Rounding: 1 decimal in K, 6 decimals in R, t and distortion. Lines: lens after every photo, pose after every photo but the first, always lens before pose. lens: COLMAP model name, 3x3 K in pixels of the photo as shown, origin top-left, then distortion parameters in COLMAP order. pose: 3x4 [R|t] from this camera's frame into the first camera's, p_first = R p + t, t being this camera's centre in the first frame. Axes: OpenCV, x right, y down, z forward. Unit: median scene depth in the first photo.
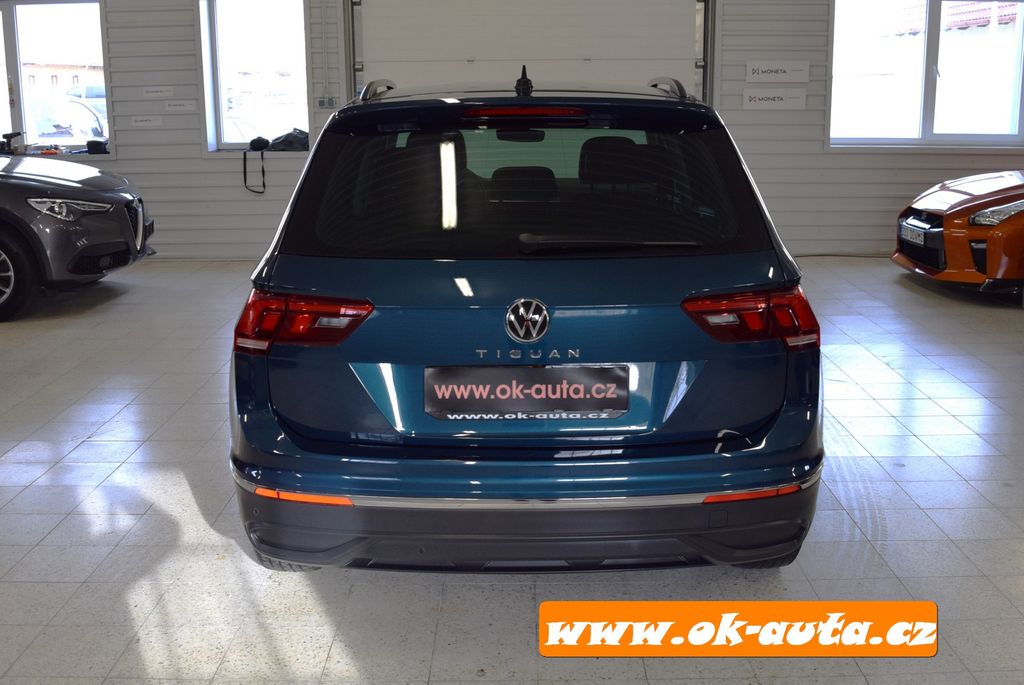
lens RADIAL K [[1072.5, 0, 515.7], [0, 1072.5, 342.7], [0, 0, 1]] dist [-0.085661, 0.000000]
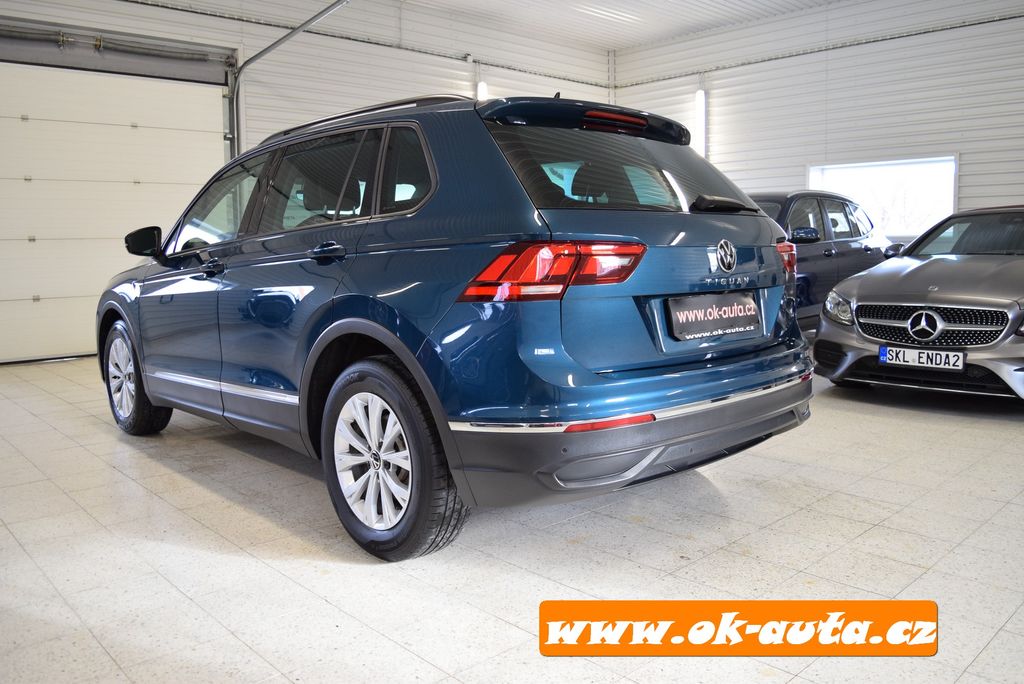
lens RADIAL K [[804.0, 0, 517.1], [0, 804.0, 340.2], [0, 0, 1]] dist [-0.090543, 0.016635]
pose [[0.725502, -0.078732, 0.683702, -0.675505], [0.166660, 0.983965, -0.063540, 0.079876], [-0.667736, 0.160044, 0.726990, 0.373717]]
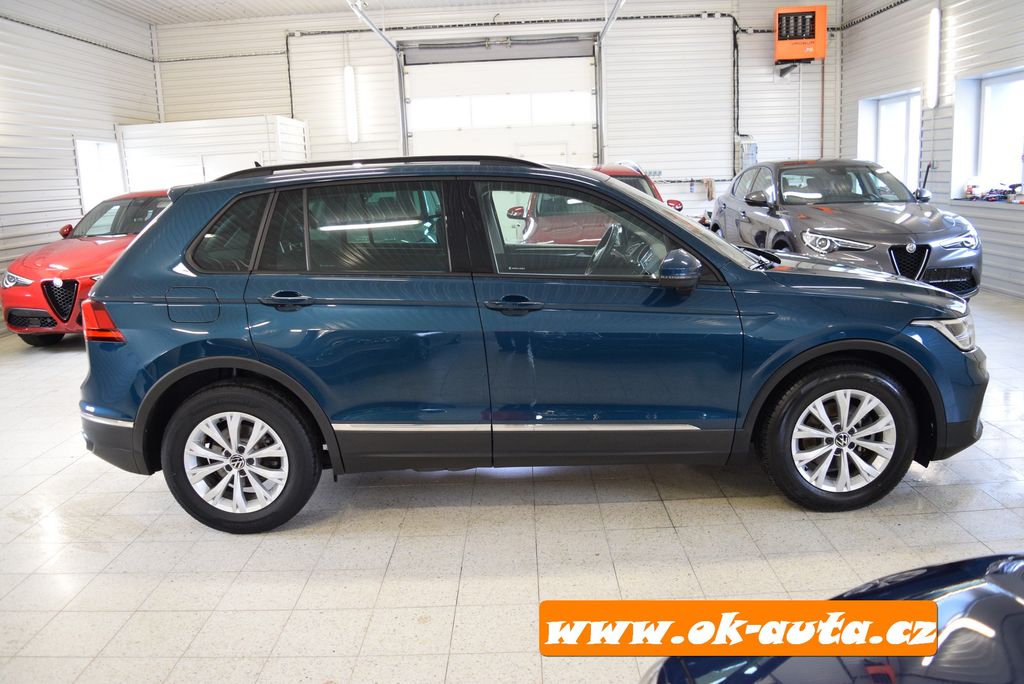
lens RADIAL K [[804.0, 0, 511.3], [0, 804.0, 341.3], [0, 0, 1]] dist [-0.090543, 0.016635]
pose [[-0.006949, 0.210511, -0.977567, 1.235643], [-0.190586, 0.959392, 0.207952, -0.312696], [0.981646, 0.187756, 0.033454, 1.352546]]
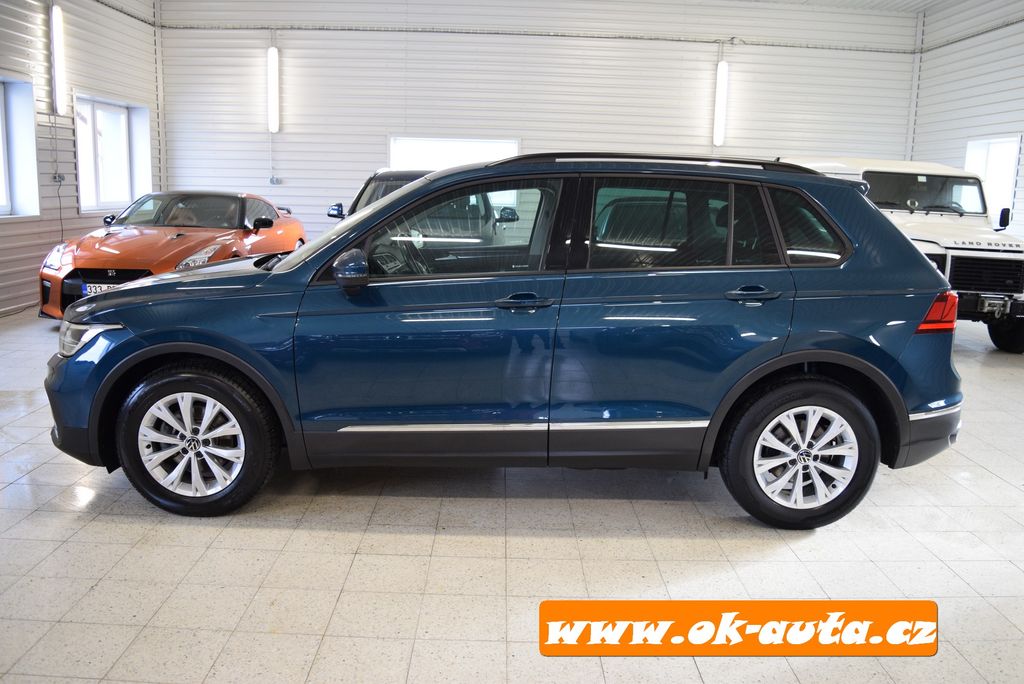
lens RADIAL K [[804.0, 0, 517.4], [0, 804.0, 342.0], [0, 0, 1]] dist [-0.090543, 0.016635]
pose [[-0.017708, -0.181867, 0.983164, -1.214314], [0.203576, 0.962064, 0.181630, -0.280575], [-0.978899, 0.203365, 0.019988, 1.383246]]
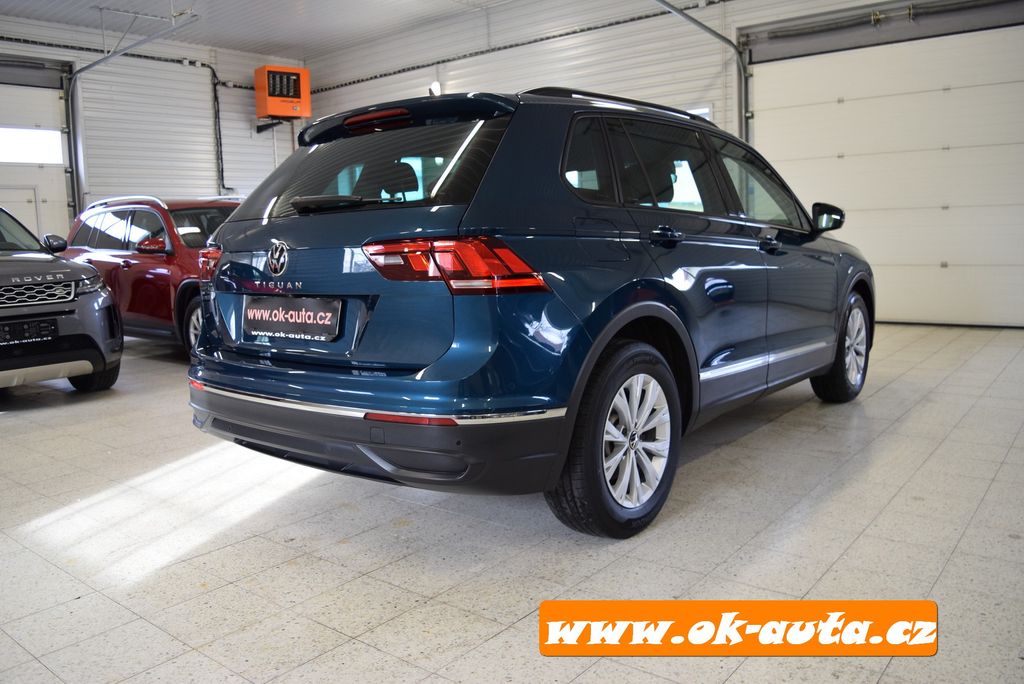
lens RADIAL K [[804.0, 0, 512.0], [0, 804.0, 340.0], [0, 0, 1]] dist [-0.090543, 0.016635]
pose [[0.781017, 0.060193, -0.621602, 0.672814], [-0.116894, 0.991843, -0.050826, 0.074010], [0.613472, 0.112358, 0.781683, 0.331530]]
